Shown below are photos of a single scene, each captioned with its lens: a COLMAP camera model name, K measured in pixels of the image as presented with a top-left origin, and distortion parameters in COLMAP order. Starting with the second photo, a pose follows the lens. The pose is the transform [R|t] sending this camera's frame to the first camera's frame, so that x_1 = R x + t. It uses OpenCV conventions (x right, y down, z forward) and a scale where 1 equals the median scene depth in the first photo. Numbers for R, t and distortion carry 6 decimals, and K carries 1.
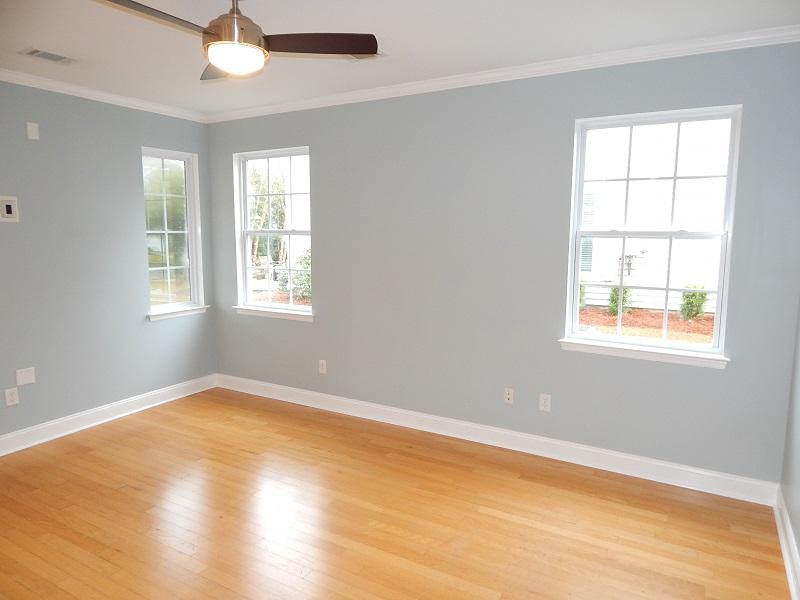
lens RADIAL K [[535.9, 0, 399.6], [0, 535.9, 302.2], [0, 0, 1]] dist [0.018065, -0.019859]
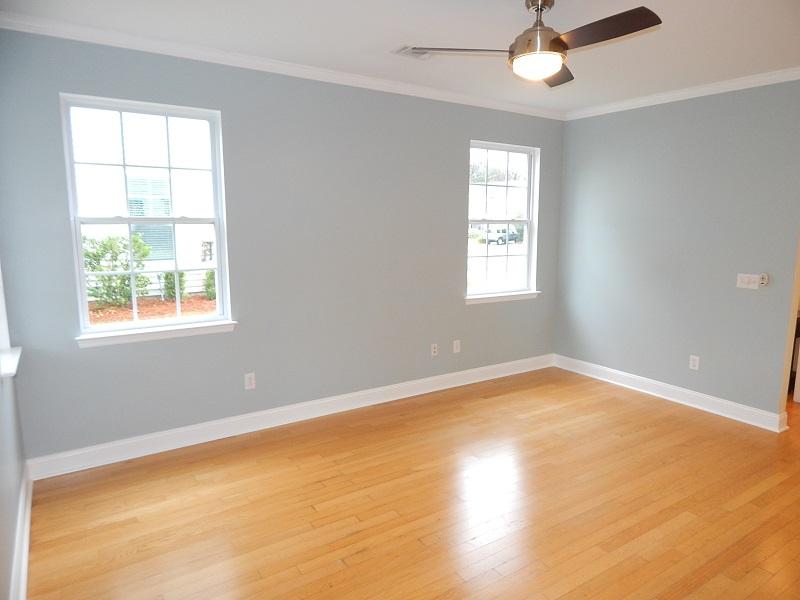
lens RADIAL K [[503.8, 0, 407.3], [0, 503.8, 301.8], [0, 0, 1]] dist [0.004959, 0.001434]
pose [[0.467945, -0.148574, 0.871179, -0.290098], [0.117841, 0.987454, 0.105106, -0.023701], [-0.875866, 0.053477, 0.479582, 0.164446]]
